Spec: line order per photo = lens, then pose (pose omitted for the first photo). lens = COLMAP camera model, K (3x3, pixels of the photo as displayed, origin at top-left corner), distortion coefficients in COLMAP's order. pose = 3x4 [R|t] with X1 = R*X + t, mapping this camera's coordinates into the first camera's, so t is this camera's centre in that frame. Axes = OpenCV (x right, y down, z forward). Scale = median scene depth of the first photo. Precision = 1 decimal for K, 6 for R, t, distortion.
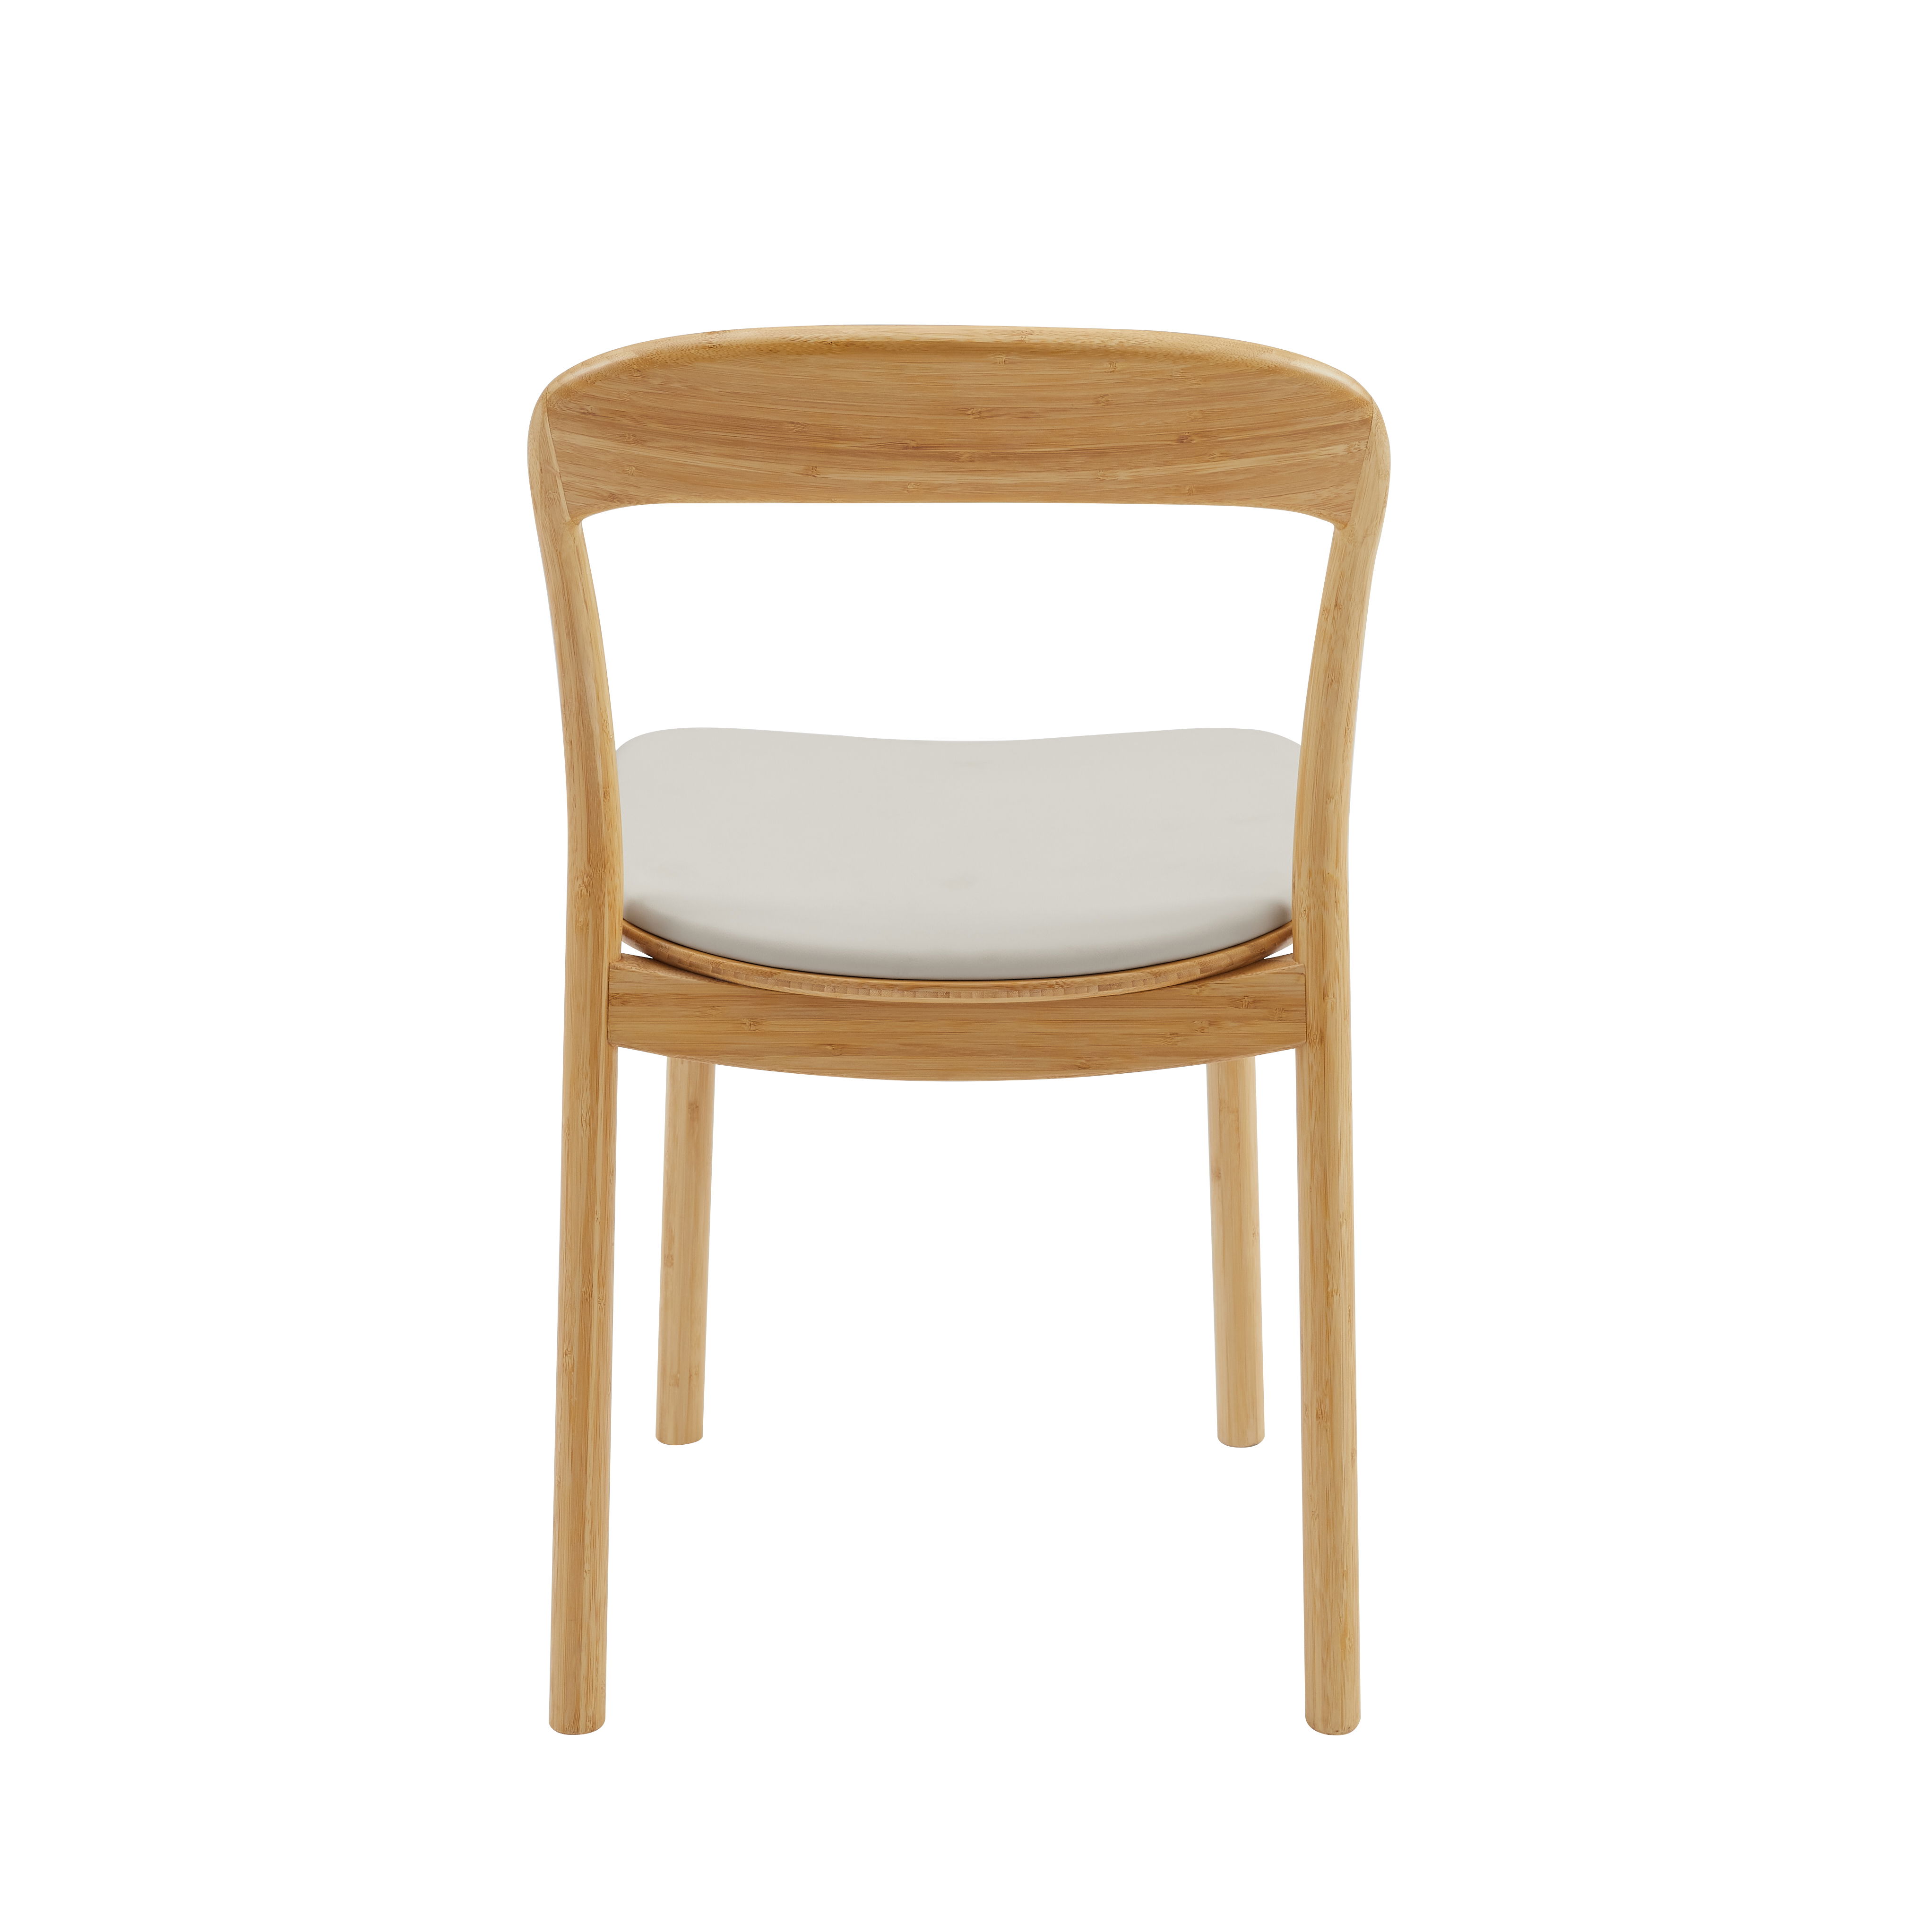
lens RADIAL K [[3878.9, 0, 966.3], [0, 3878.9, 973.7], [0, 0, 1]] dist [-0.071764, 0.000000]
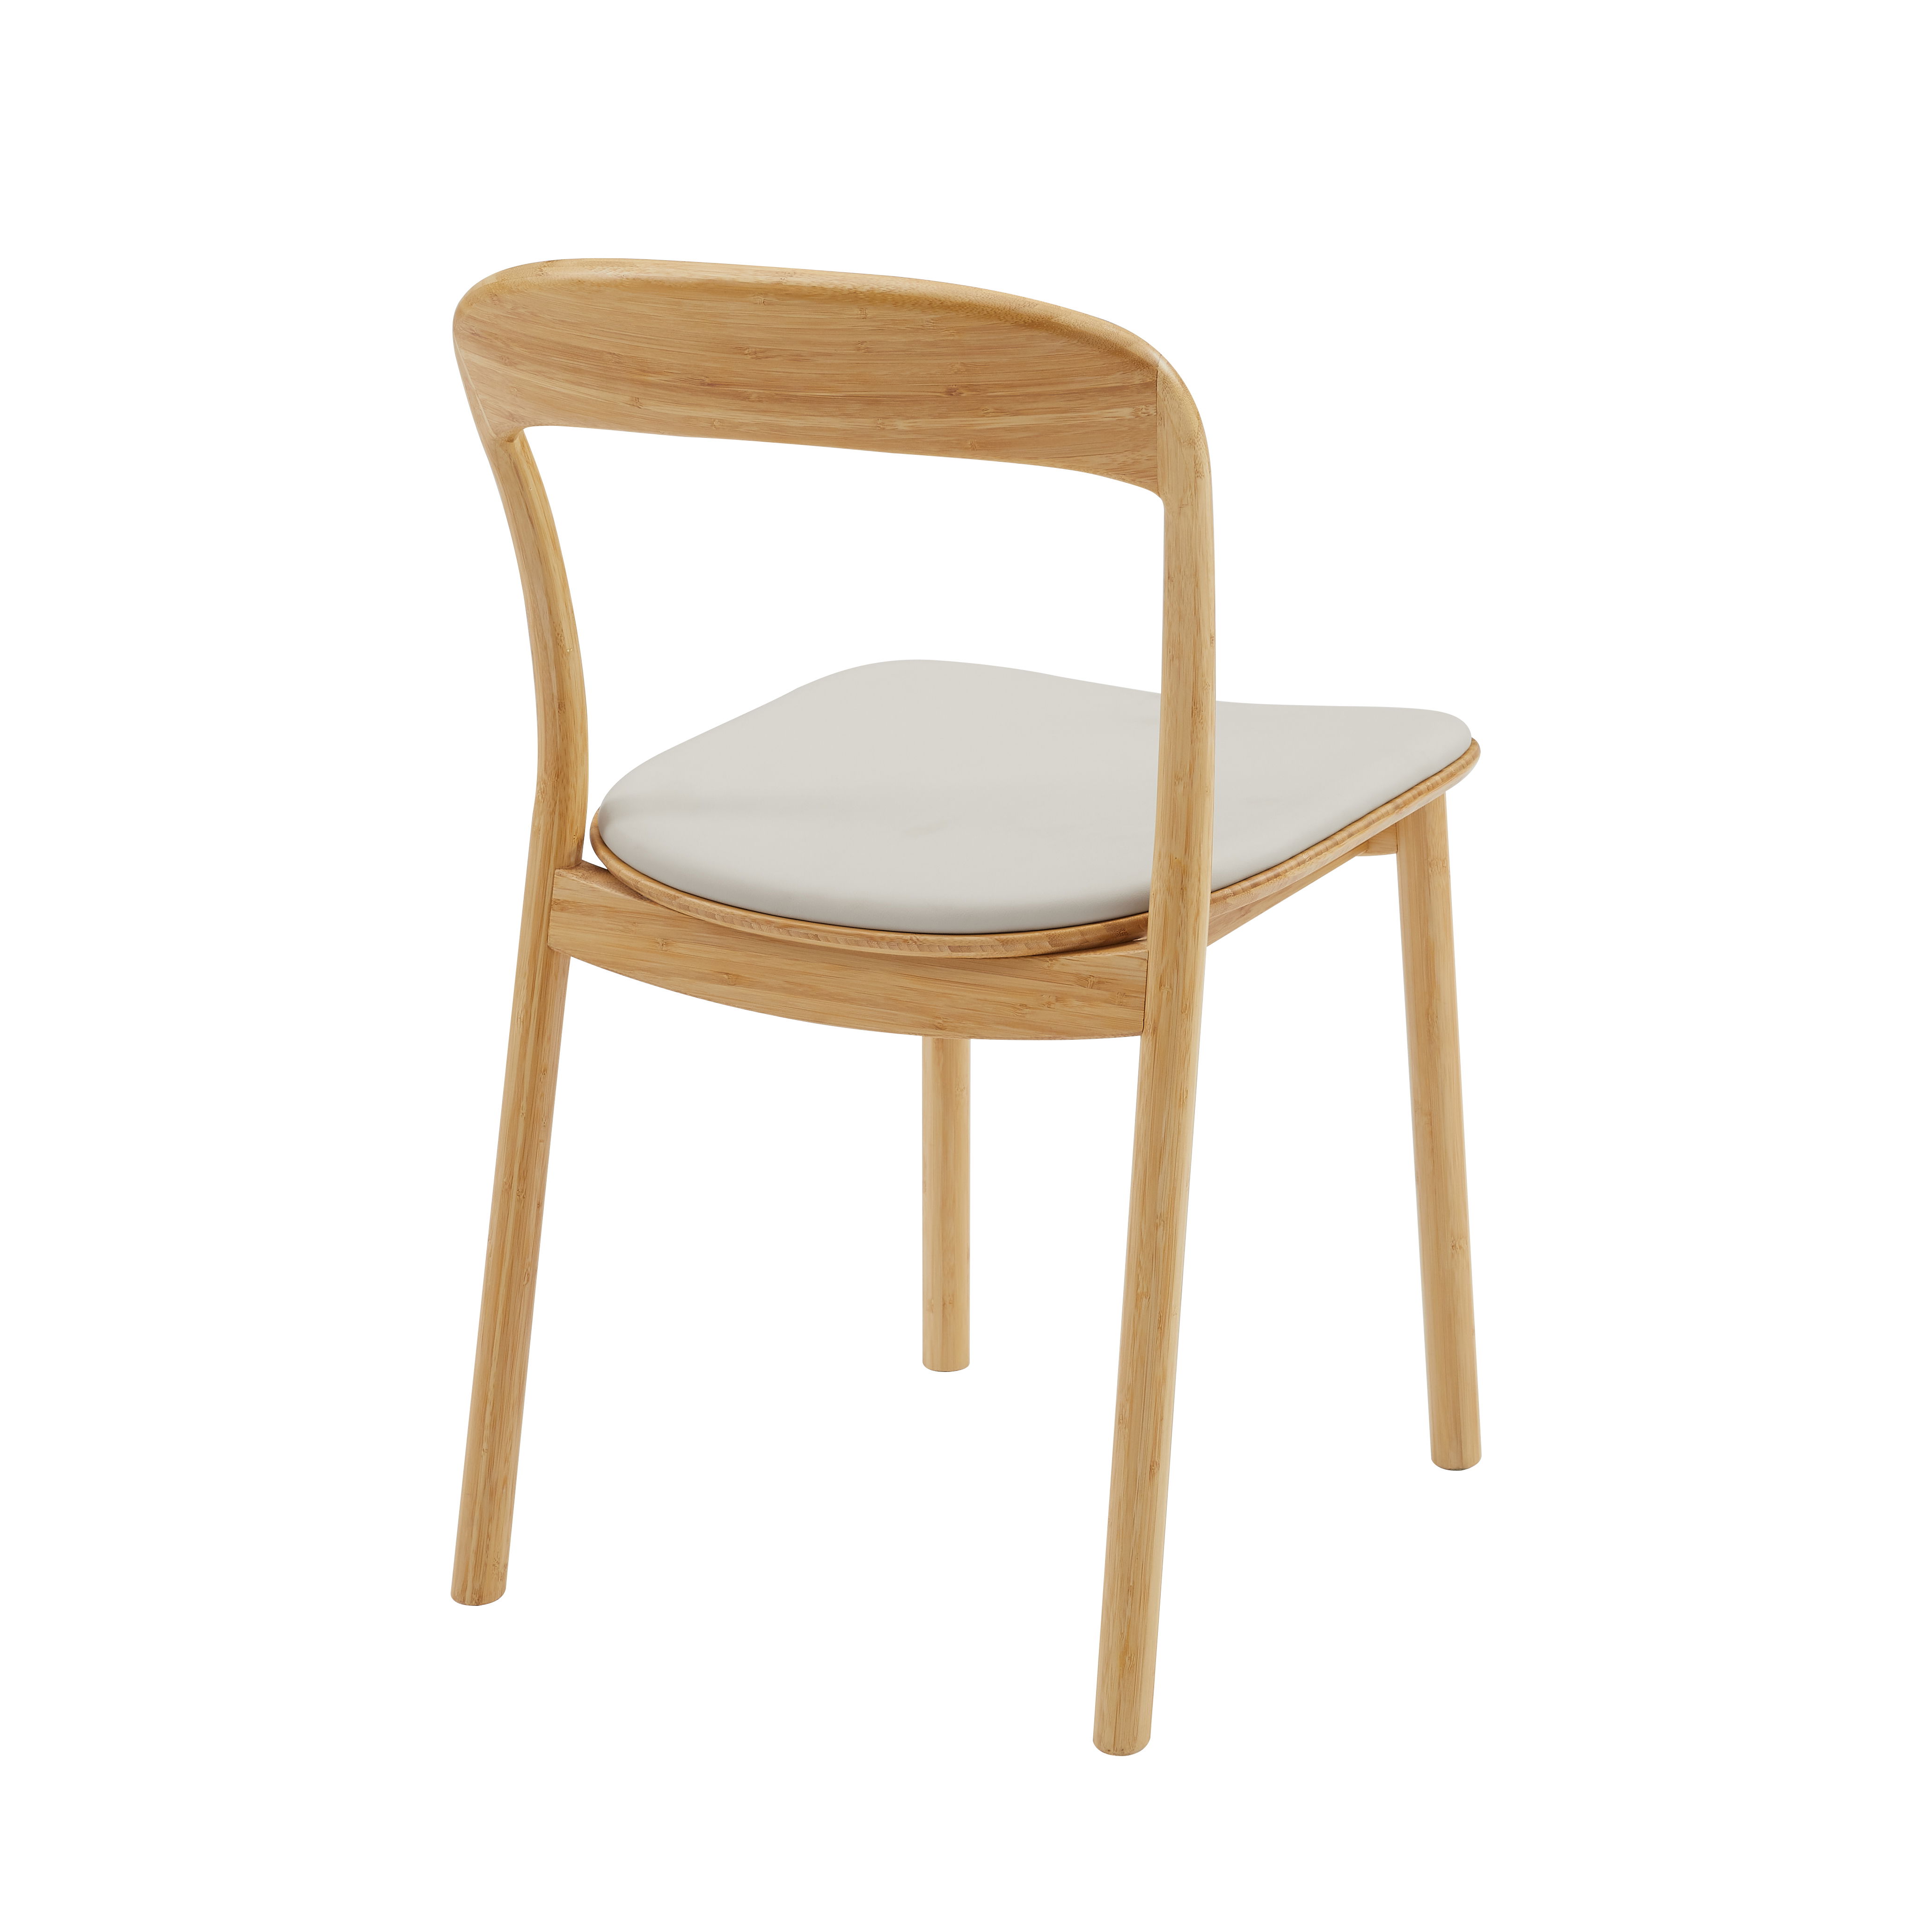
lens RADIAL K [[3879.4, 0, 965.9], [0, 3879.4, 955.0], [0, 0, 1]] dist [-0.071764, 0.000000]
pose [[0.898751, 0.120987, -0.421437, 0.481599], [-0.116216, 0.992531, 0.037095, -0.033745], [0.422778, 0.015638, 0.906099, 0.120913]]
